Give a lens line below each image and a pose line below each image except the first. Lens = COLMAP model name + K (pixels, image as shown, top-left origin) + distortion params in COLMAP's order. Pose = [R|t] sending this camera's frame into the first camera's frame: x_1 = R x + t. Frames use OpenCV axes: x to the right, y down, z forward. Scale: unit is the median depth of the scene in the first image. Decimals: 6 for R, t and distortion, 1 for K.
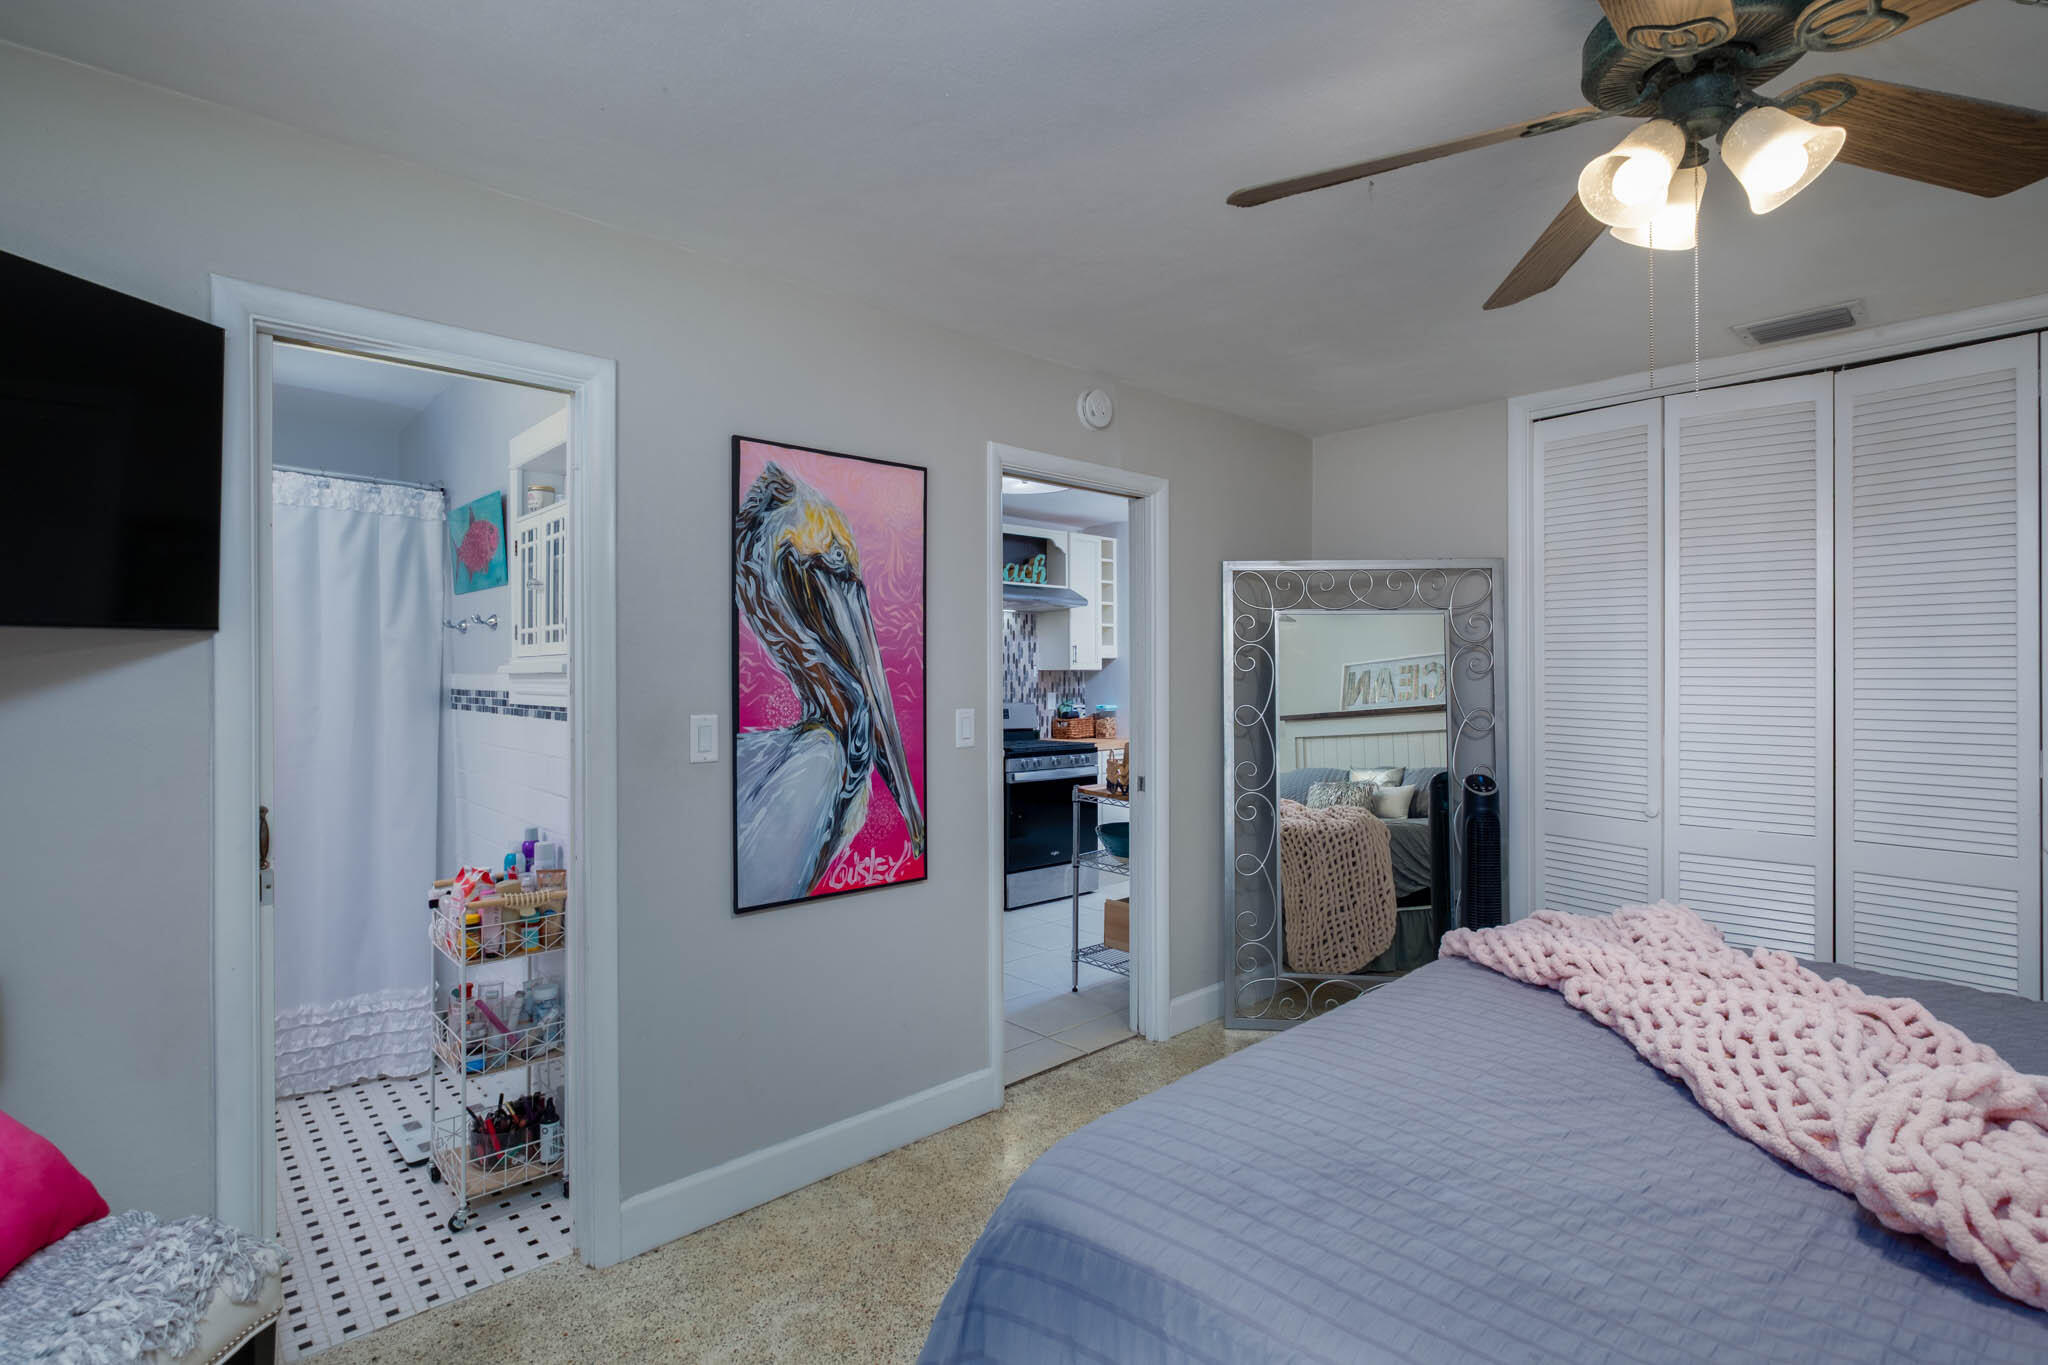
lens RADIAL K [[966.1, 0, 1024.0], [0, 966.1, 682.5], [0, 0, 1]] dist [0.000500, 0.000023]
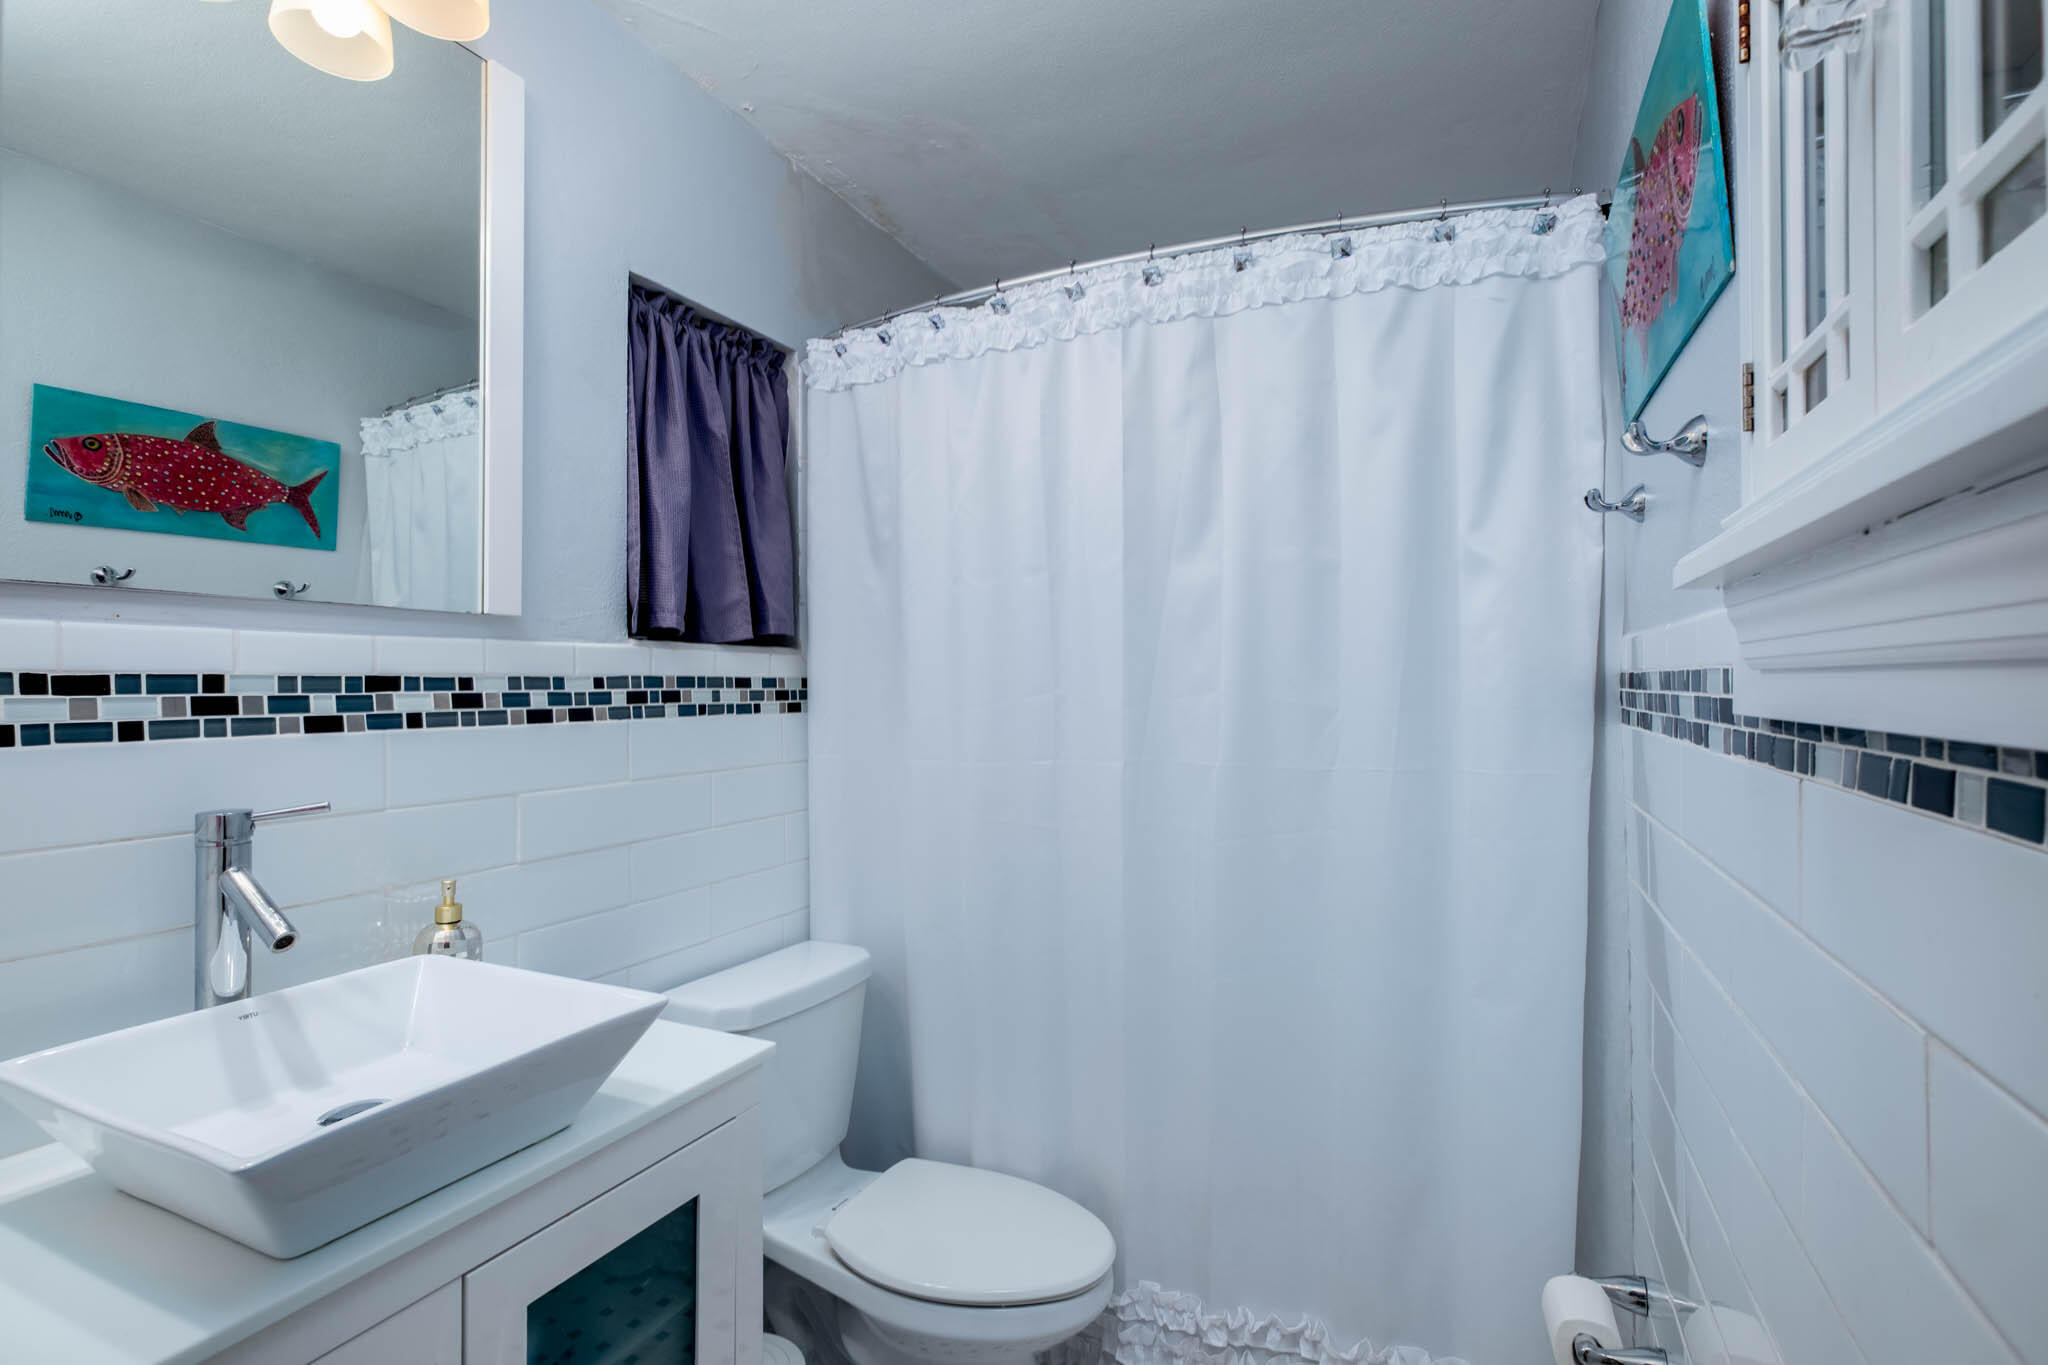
lens RADIAL K [[966.1, 0, 1024.0], [0, 966.1, 682.5], [0, 0, 1]] dist [0.000500, 0.000023]
pose [[0.369975, -0.002051, -0.929040, -0.335376], [-0.002125, 0.999993, -0.003054, 0.013374], [0.929039, 0.003104, 0.369968, 0.670415]]
